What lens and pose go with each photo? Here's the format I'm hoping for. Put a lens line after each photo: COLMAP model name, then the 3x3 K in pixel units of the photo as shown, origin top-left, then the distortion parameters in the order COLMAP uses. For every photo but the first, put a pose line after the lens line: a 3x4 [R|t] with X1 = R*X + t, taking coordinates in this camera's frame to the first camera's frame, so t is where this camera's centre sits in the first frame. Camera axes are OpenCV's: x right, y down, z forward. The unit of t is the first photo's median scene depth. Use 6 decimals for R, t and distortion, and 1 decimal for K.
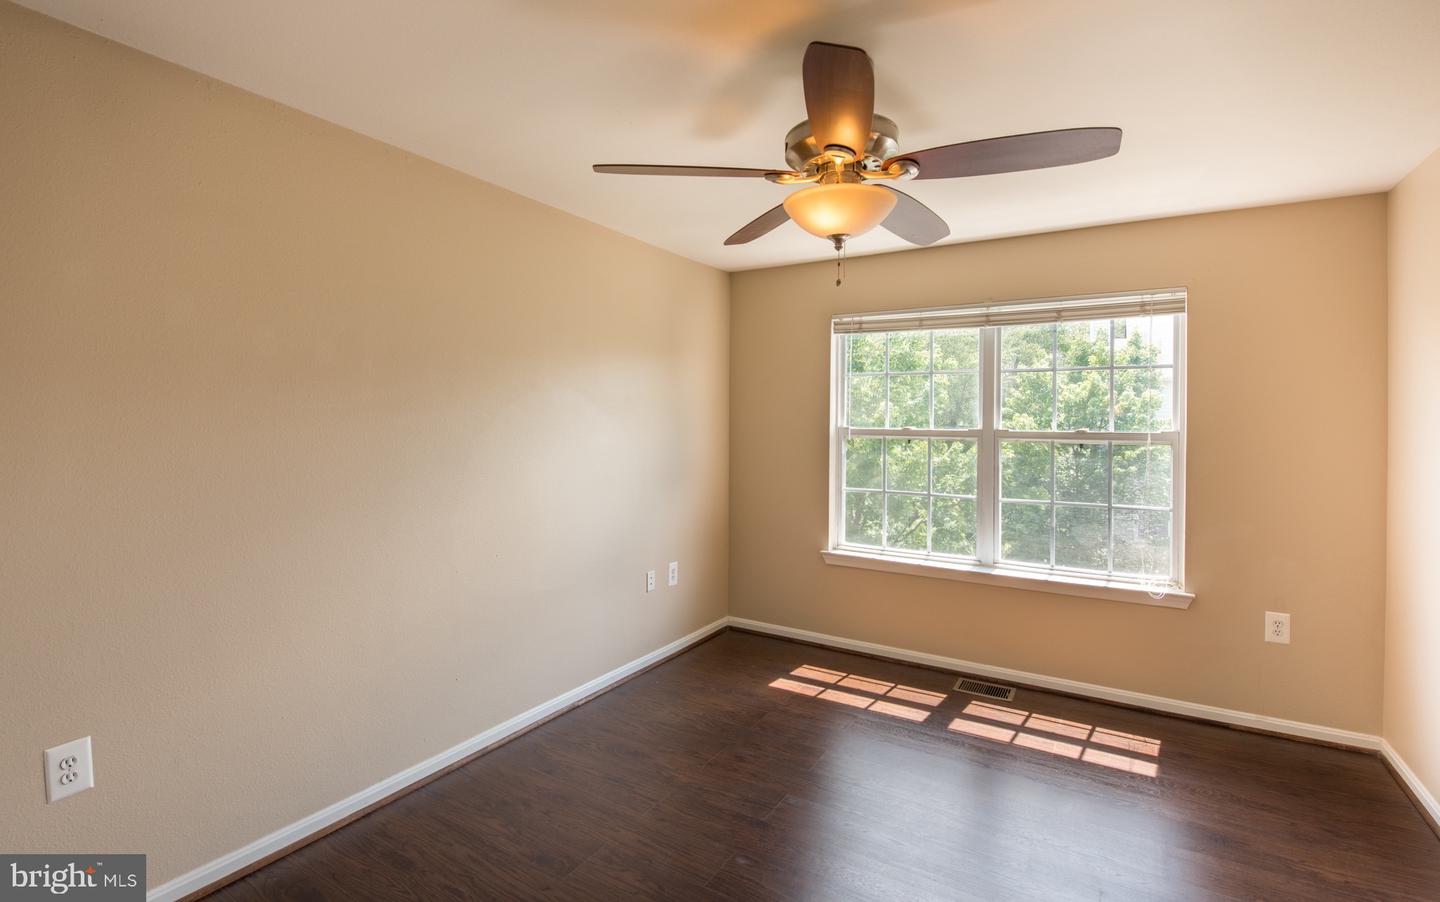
lens RADIAL K [[710.9, 0, 720.0], [0, 710.9, 422.8], [0, 0, 1]] dist [-0.000480, 0.000245]
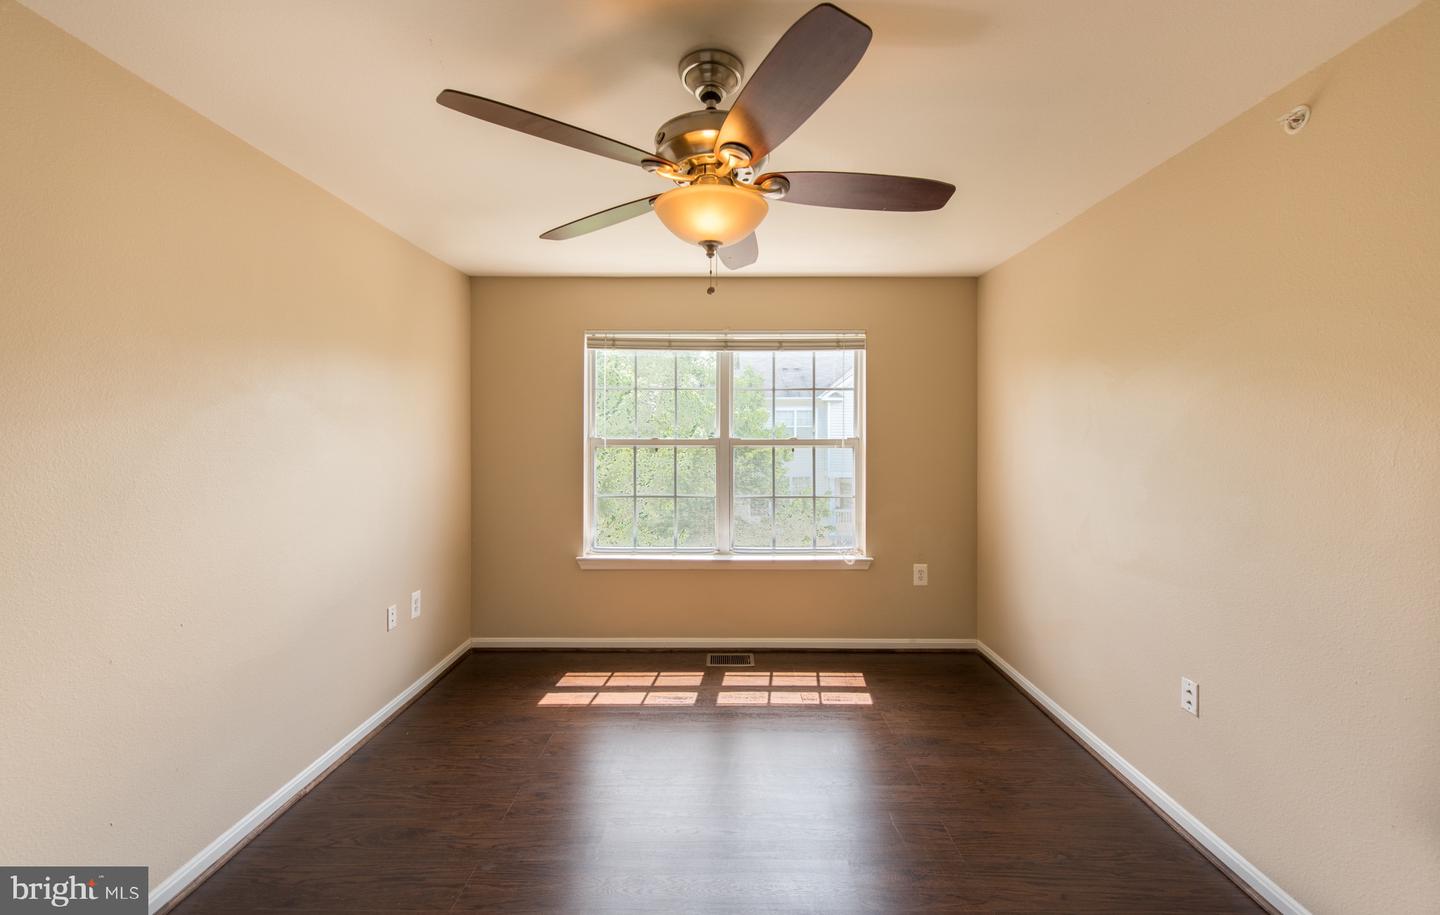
lens RADIAL K [[587.8, 0, 721.3], [0, 587.8, 433.6], [0, 0, 1]] dist [0.025223, -0.000103]
pose [[0.843045, -0.008478, 0.537777, -0.161208], [0.008062, 0.999963, 0.003125, -0.001088], [-0.537783, 0.001701, 0.843081, 0.189843]]
